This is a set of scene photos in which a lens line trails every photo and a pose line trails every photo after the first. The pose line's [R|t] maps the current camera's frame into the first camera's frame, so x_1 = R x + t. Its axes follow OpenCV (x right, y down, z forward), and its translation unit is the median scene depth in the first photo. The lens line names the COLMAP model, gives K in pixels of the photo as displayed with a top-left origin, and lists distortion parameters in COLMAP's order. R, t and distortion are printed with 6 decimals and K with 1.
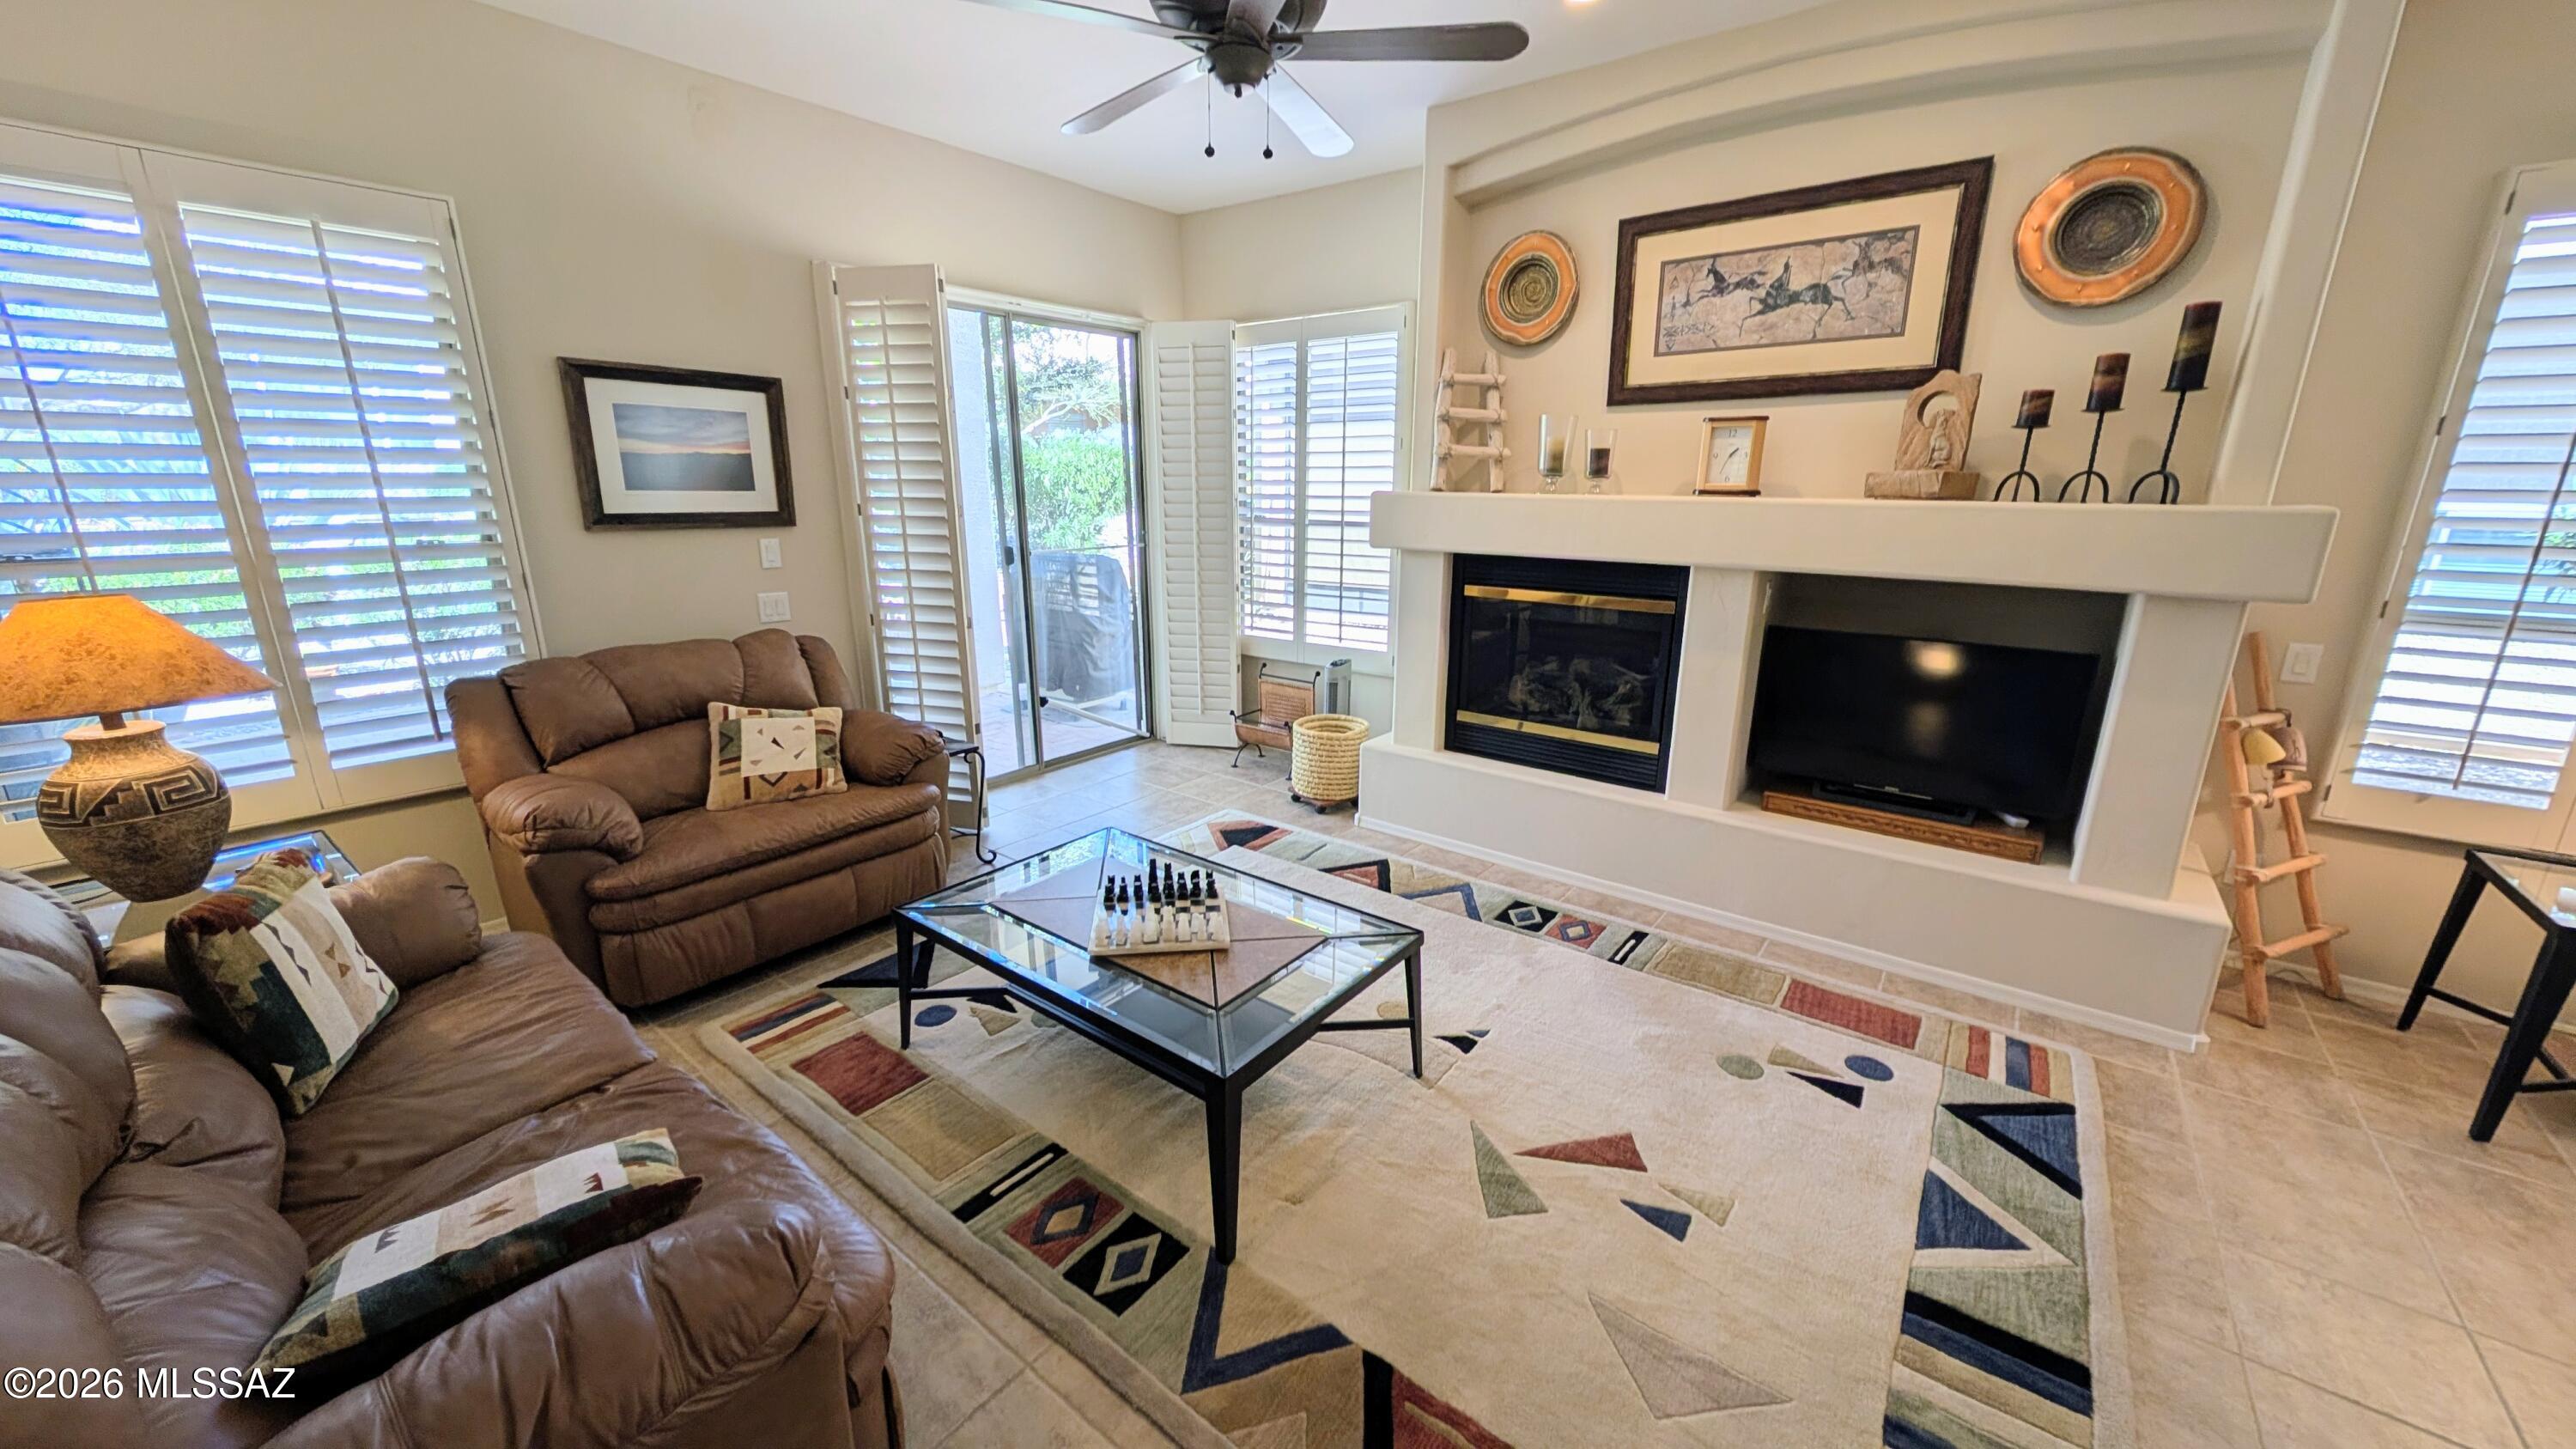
lens RADIAL K [[934.7, 0, 1290.9], [0, 934.7, 725.9], [0, 0, 1]] dist [0.000920, -0.000450]
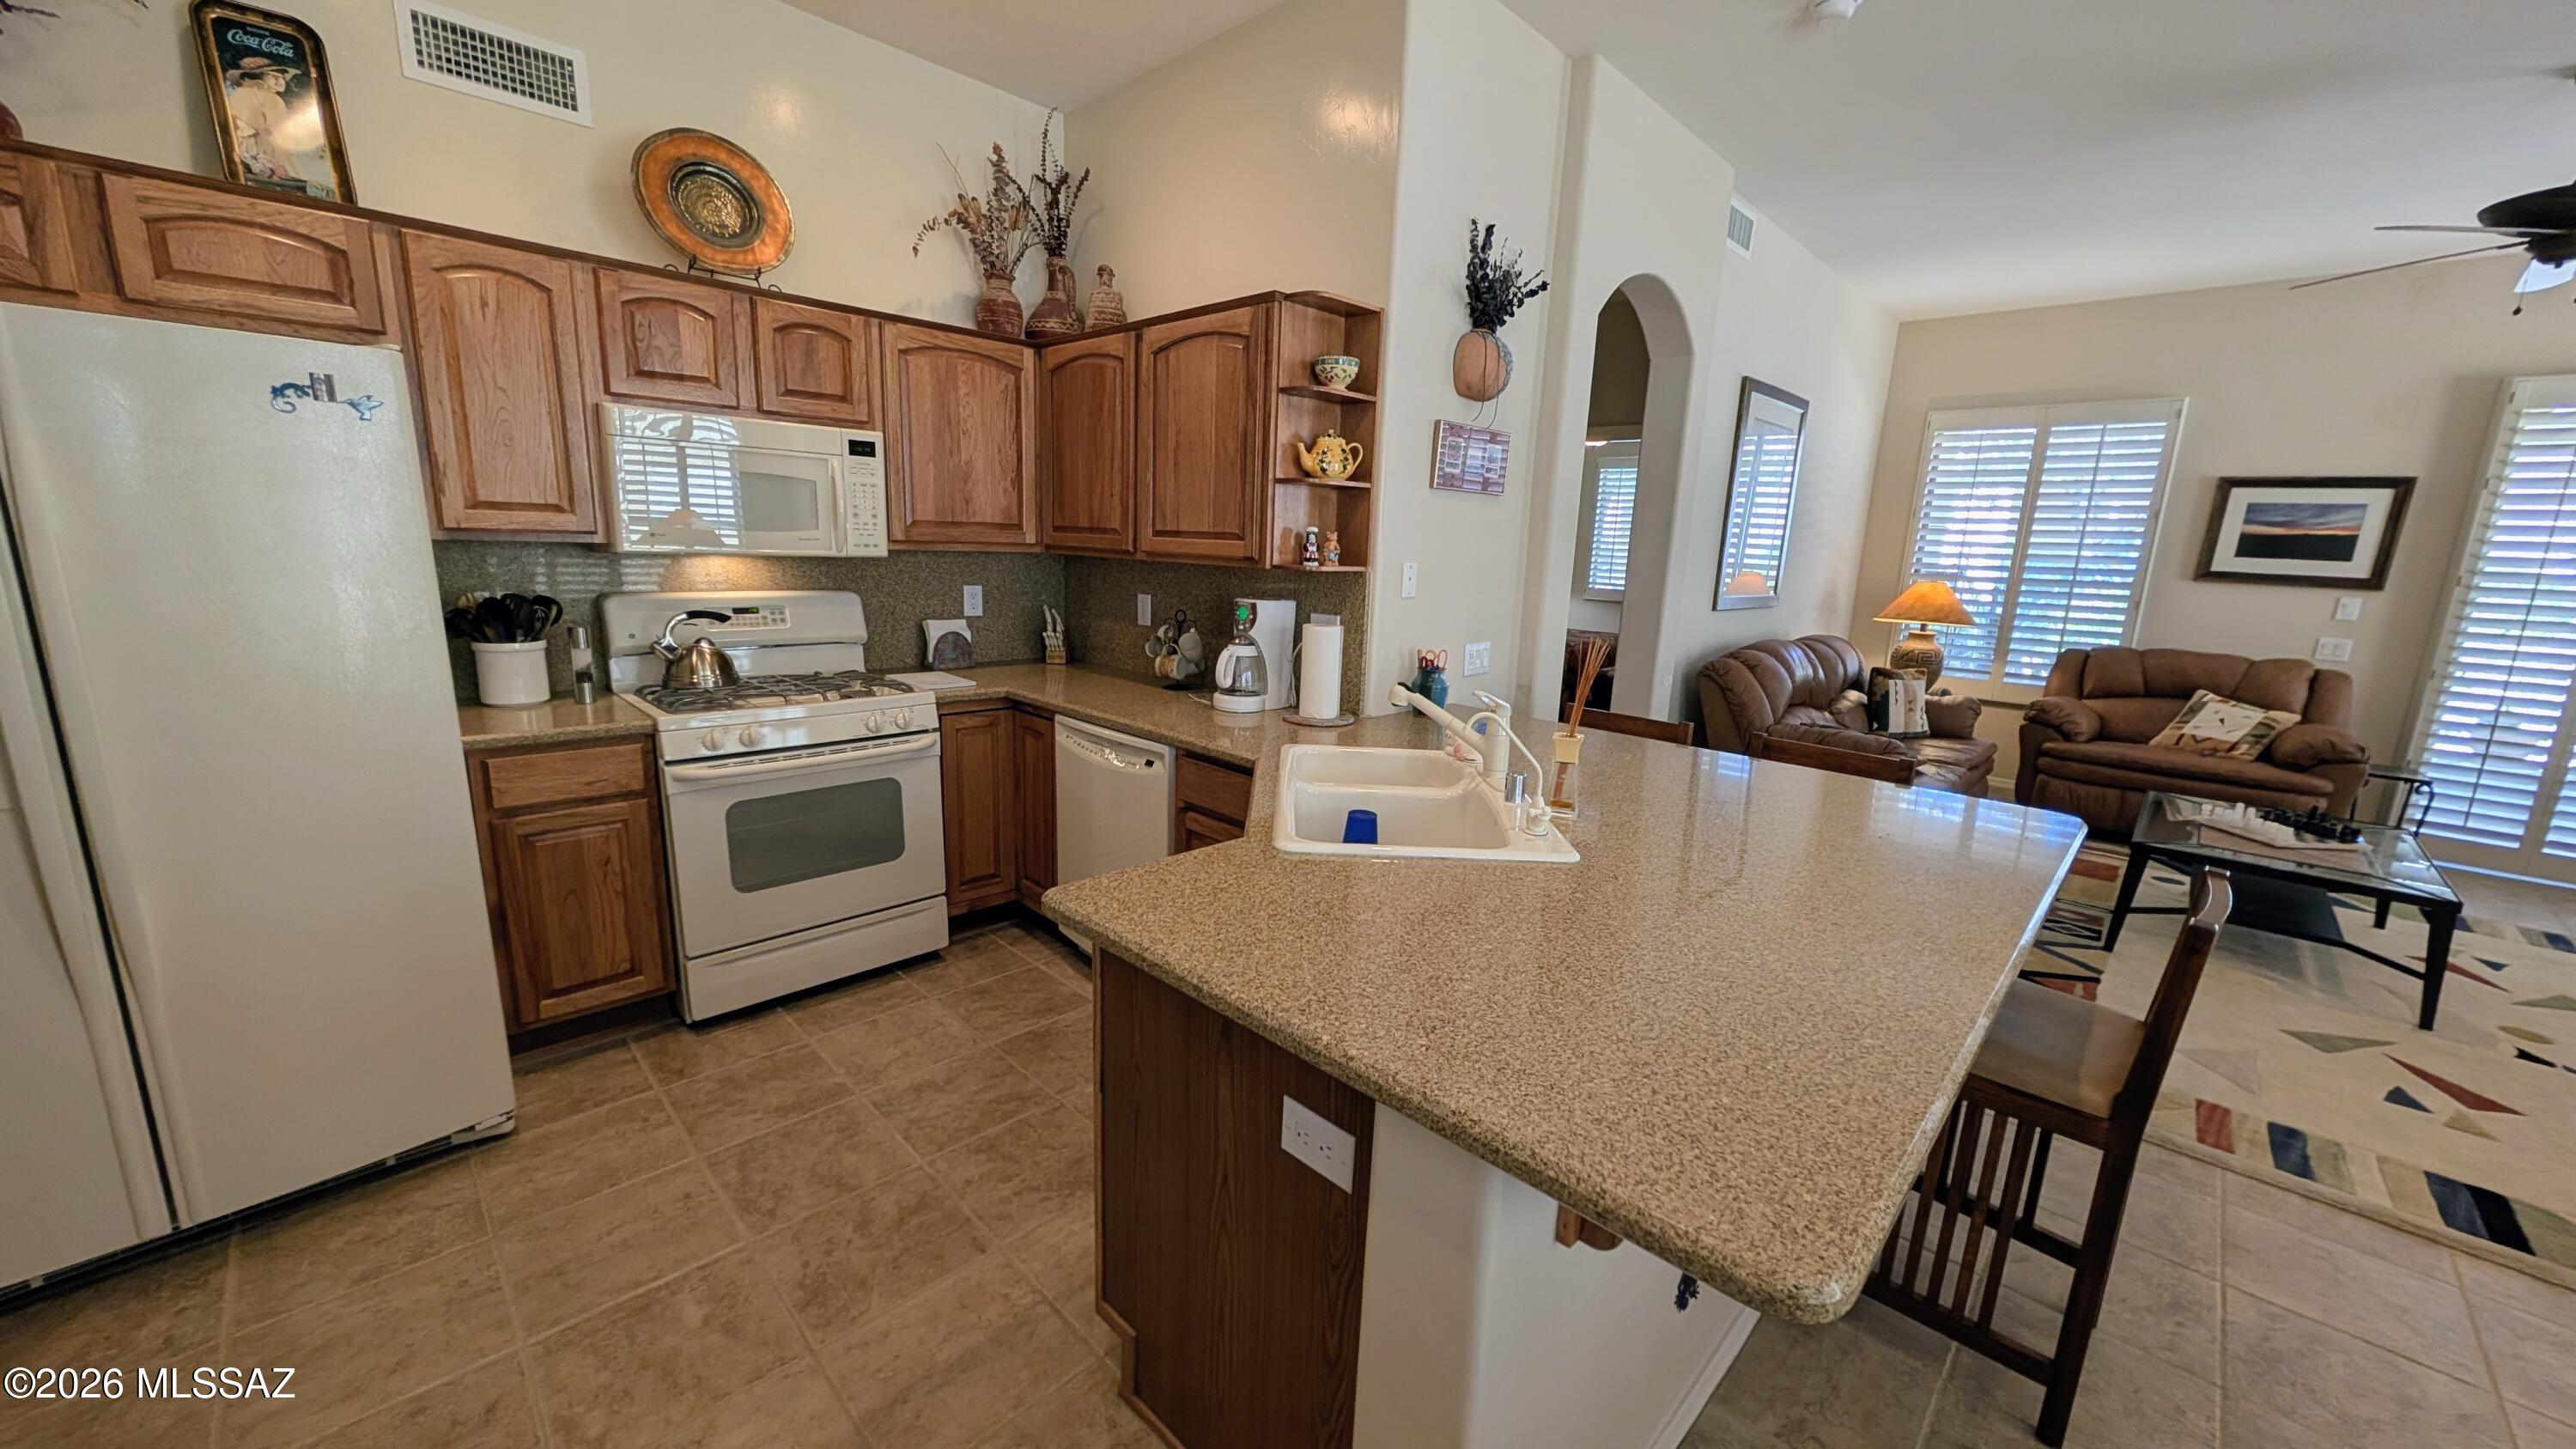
lens RADIAL K [[934.7, 0, 1289.9], [0, 934.7, 727.5], [0, 0, 1]] dist [0.000920, -0.000450]
pose [[-0.117167, 0.187320, -0.975286, 1.094099], [-0.292360, 0.932026, 0.214134, 0.144645], [0.949103, 0.310224, -0.054437, -0.332488]]
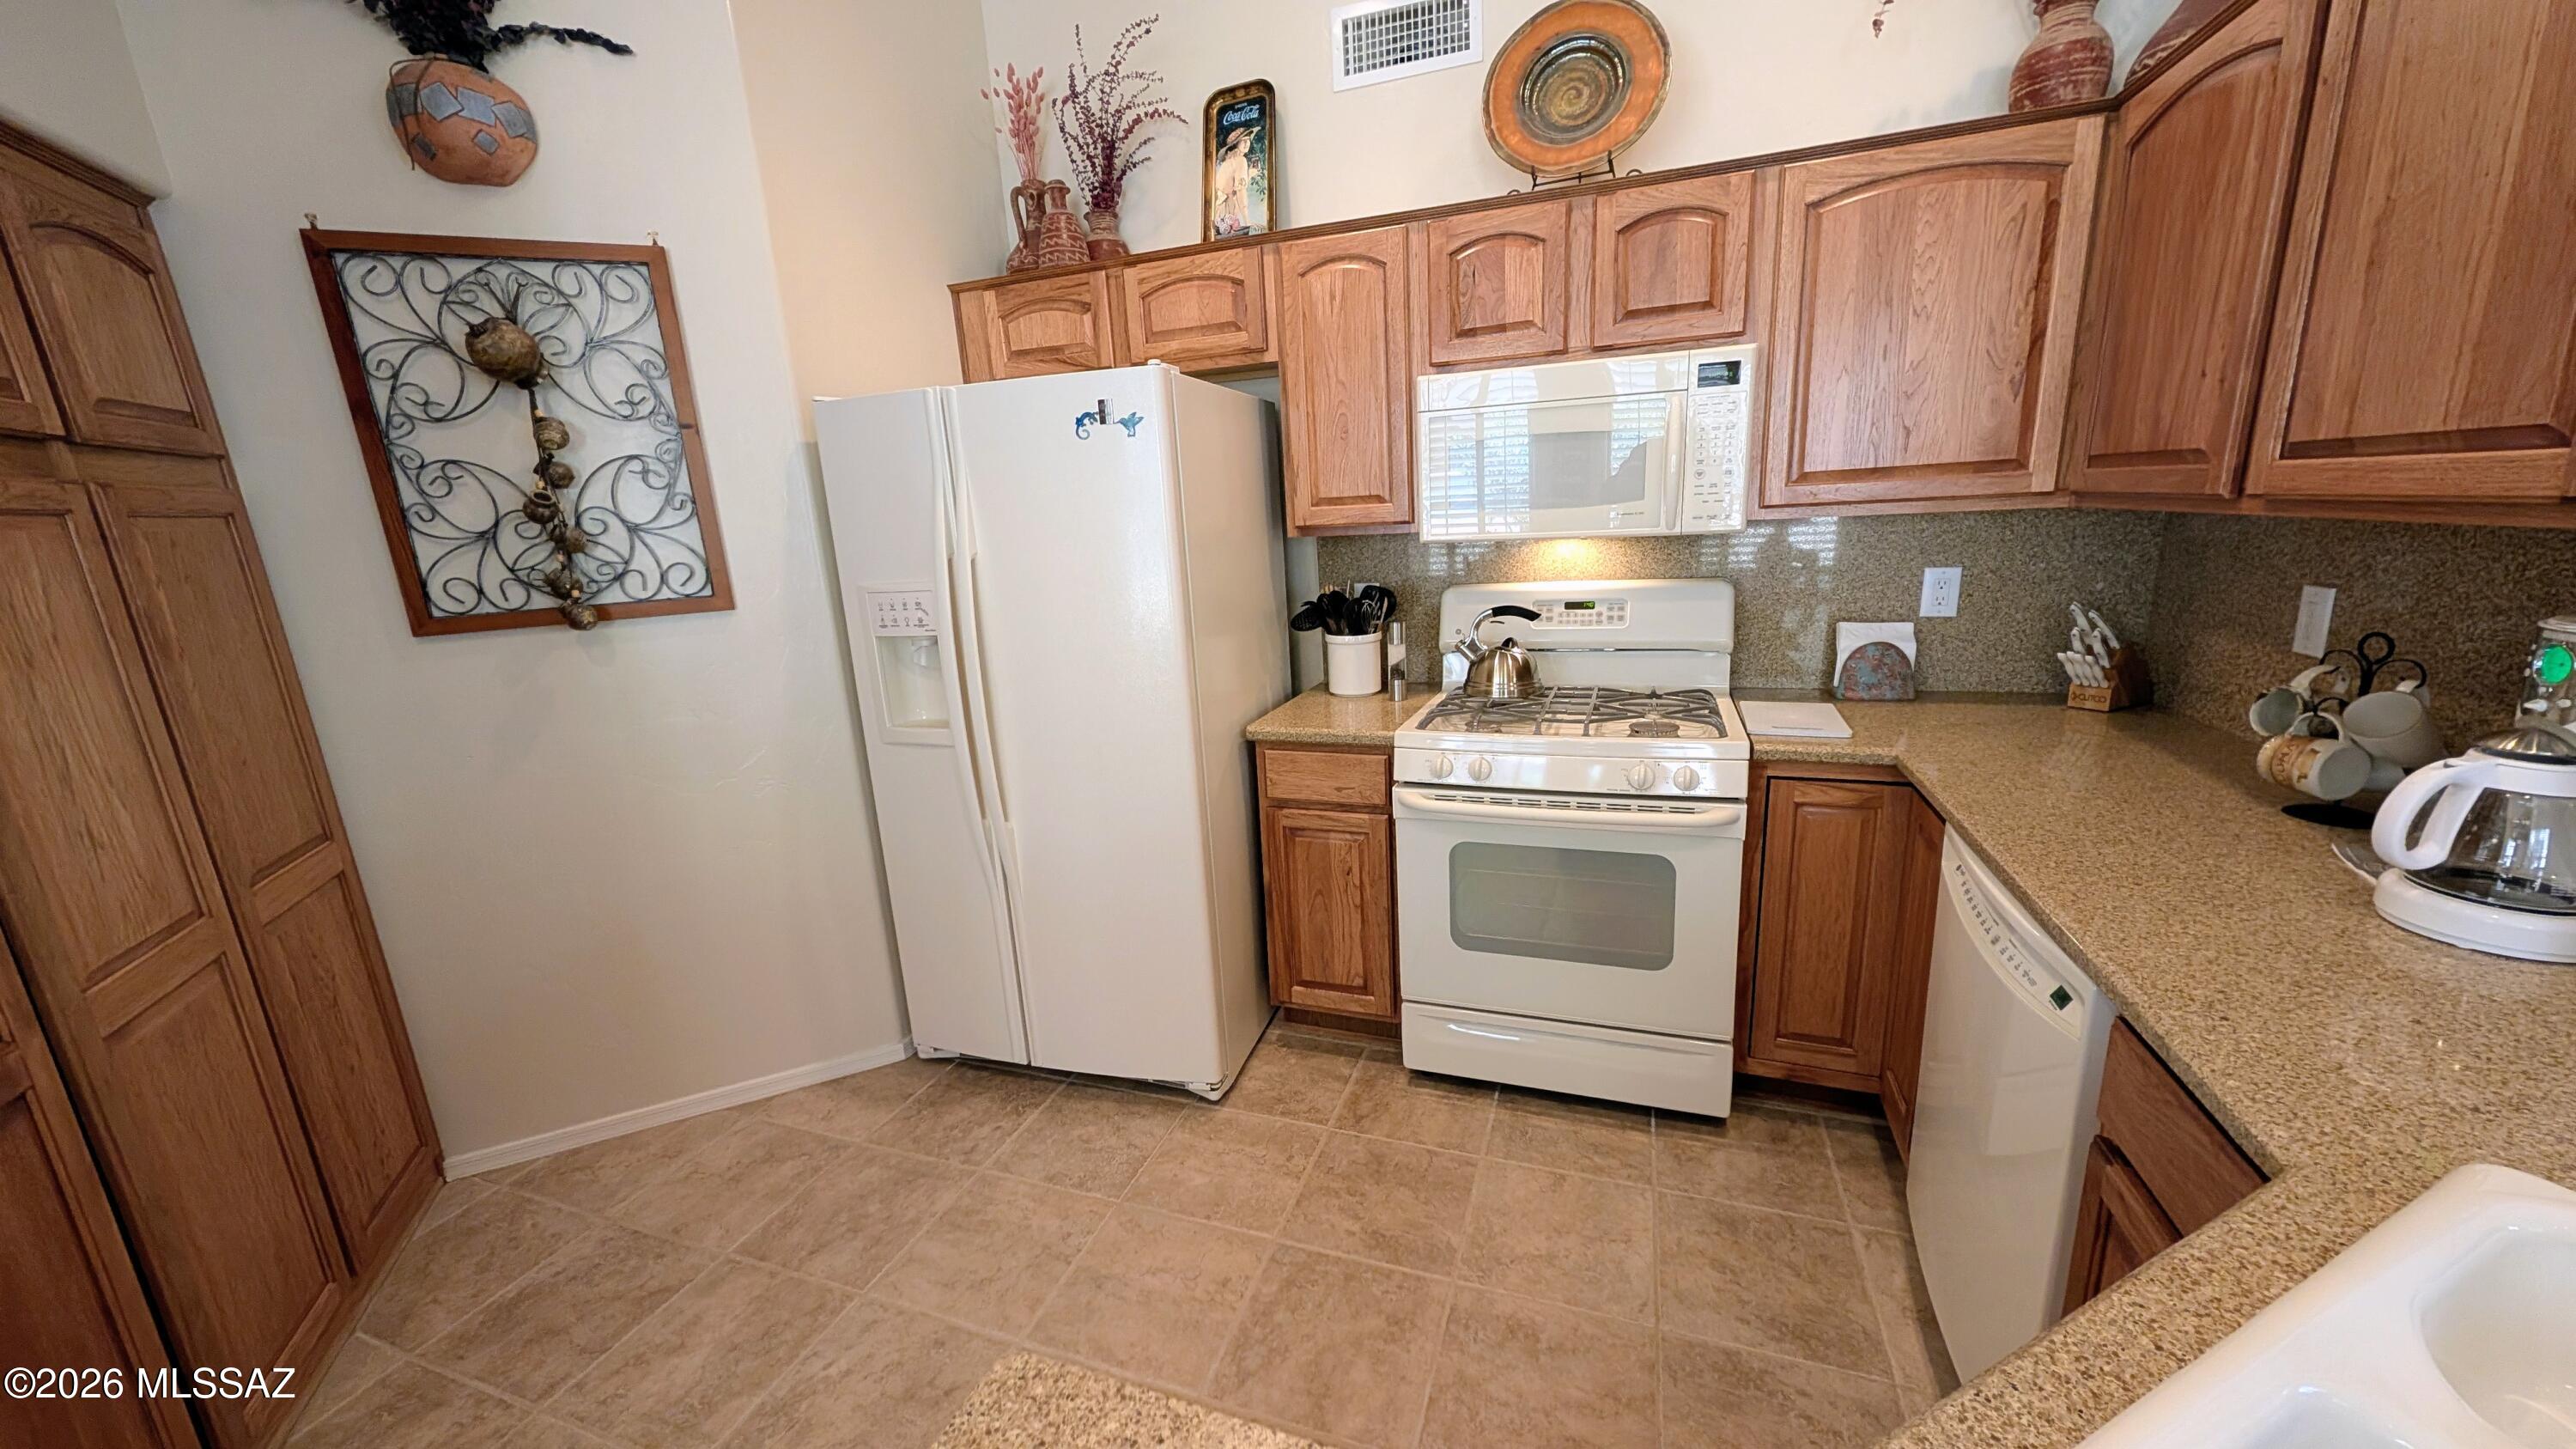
lens RADIAL K [[934.7, 0, 1291.3], [0, 934.7, 728.3], [0, 0, 1]] dist [0.000920, -0.000450]
pose [[-0.951231, 0.112626, -0.287185, 0.678976], [-0.033672, 0.887497, 0.459581, 0.141006], [0.306637, 0.446838, -0.840423, -0.320987]]
